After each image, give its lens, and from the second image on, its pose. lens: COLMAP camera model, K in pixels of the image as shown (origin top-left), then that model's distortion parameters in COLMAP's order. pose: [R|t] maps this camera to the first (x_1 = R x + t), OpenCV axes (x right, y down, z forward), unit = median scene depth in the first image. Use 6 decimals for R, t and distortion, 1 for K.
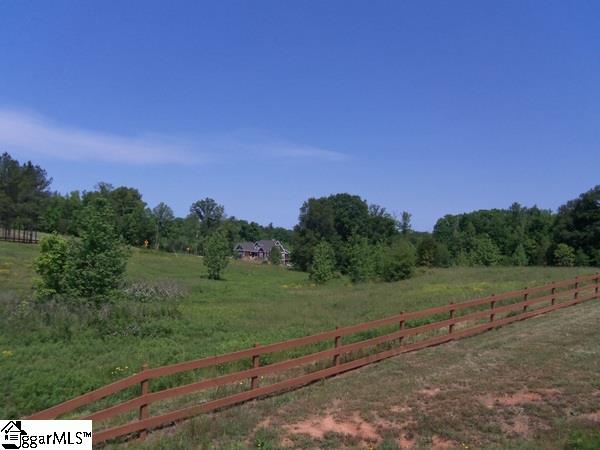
lens RADIAL K [[487.2, 0, 295.6], [0, 487.2, 224.2], [0, 0, 1]] dist [-0.069536, 0.042577]
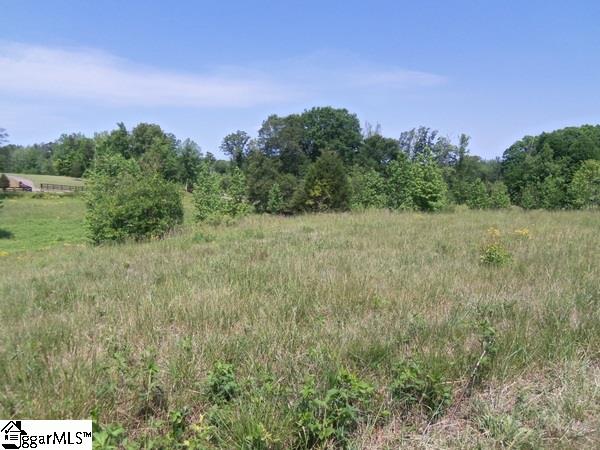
lens RADIAL K [[487.2, 0, 295.6], [0, 487.2, 224.2], [0, 0, 1]] dist [-0.069536, 0.042577]
pose [[0.977697, -0.016325, -0.209383, 0.122989], [0.043260, 0.991249, 0.124714, 0.011440], [0.205515, -0.130990, 0.969848, 0.151706]]
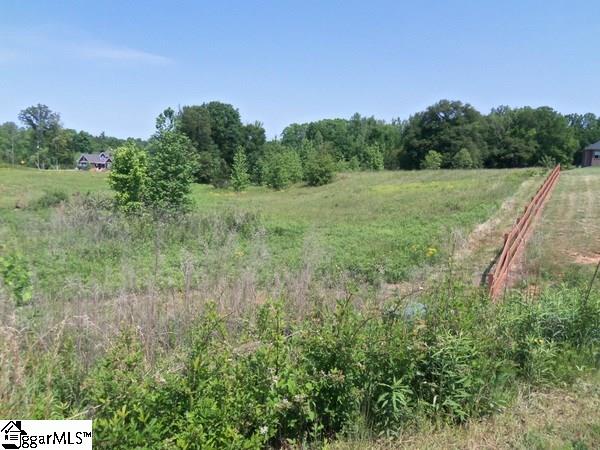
lens RADIAL K [[487.2, 0, 295.6], [0, 487.2, 224.2], [0, 0, 1]] dist [-0.069536, 0.042577]
pose [[0.938788, -0.062142, 0.338843, -0.059435], [-0.001708, 0.982744, 0.184960, -0.000395], [-0.344490, -0.174217, 0.922483, -0.006641]]
